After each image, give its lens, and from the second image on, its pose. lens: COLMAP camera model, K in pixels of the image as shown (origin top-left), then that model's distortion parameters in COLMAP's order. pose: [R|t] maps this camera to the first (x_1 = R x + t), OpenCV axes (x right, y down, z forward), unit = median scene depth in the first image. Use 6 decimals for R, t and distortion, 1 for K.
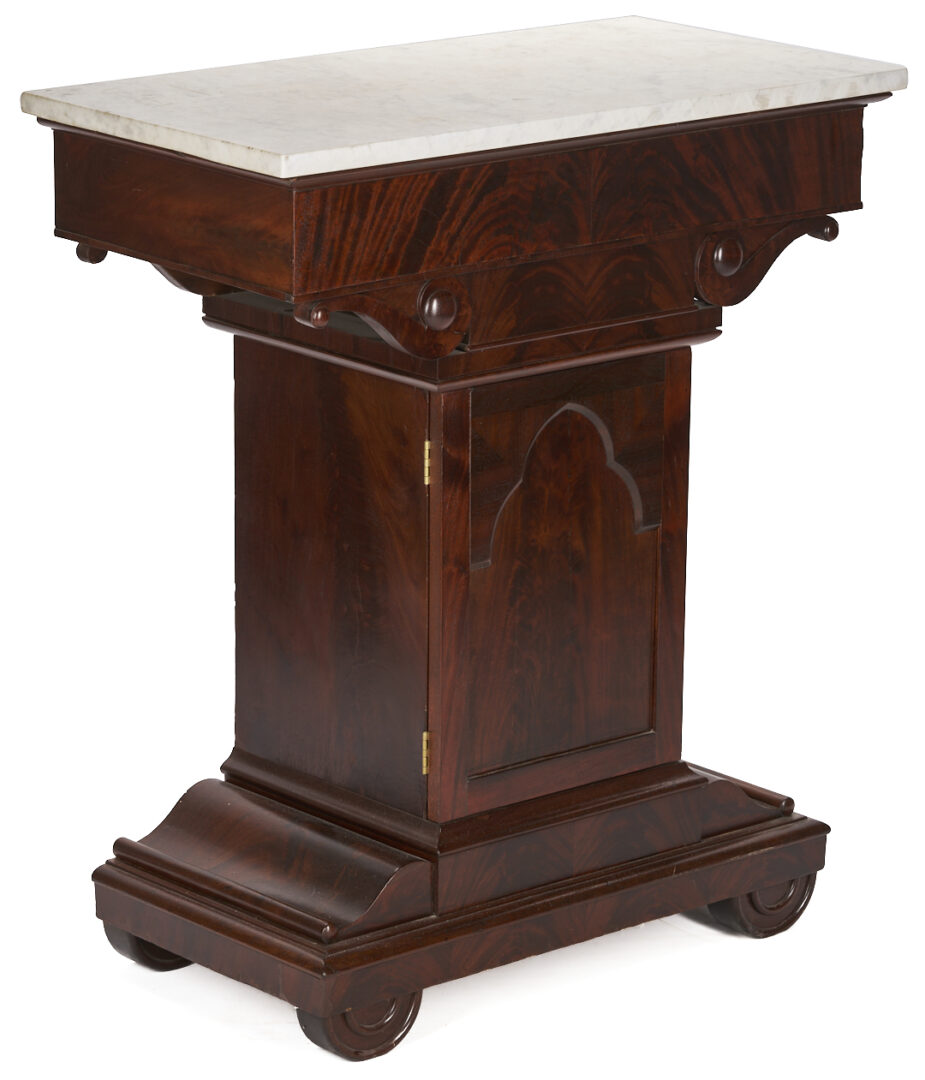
lens RADIAL K [[4594.6, 0, 462.5], [0, 4594.6, 540.0], [0, 0, 1]] dist [0.015186, -4.705654]
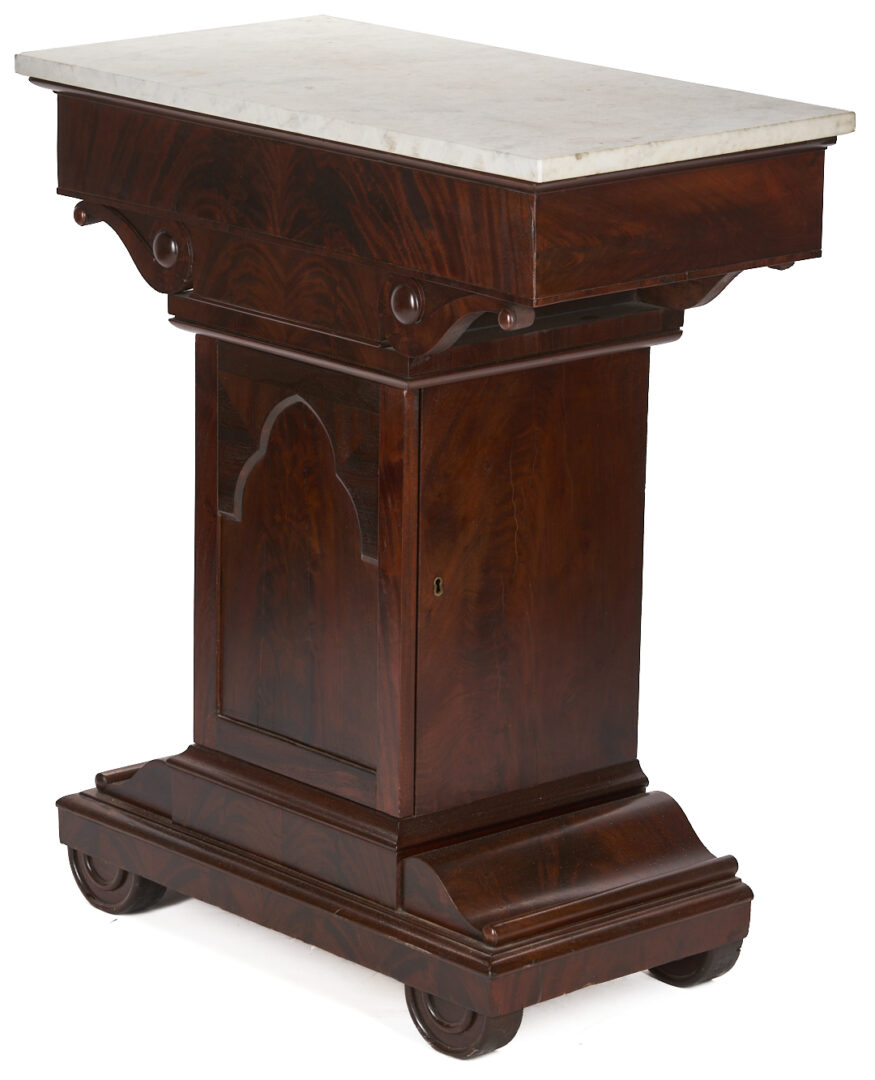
lens RADIAL K [[4829.0, 0, 437.5], [0, 4829.0, 540.0], [0, 0, 1]] dist [0.015187, -4.922782]
pose [[-0.008853, 0.221724, -0.975069, 1.069496], [-0.286554, 0.933650, 0.214907, -0.237691], [0.958023, 0.281312, 0.055270, 0.972785]]
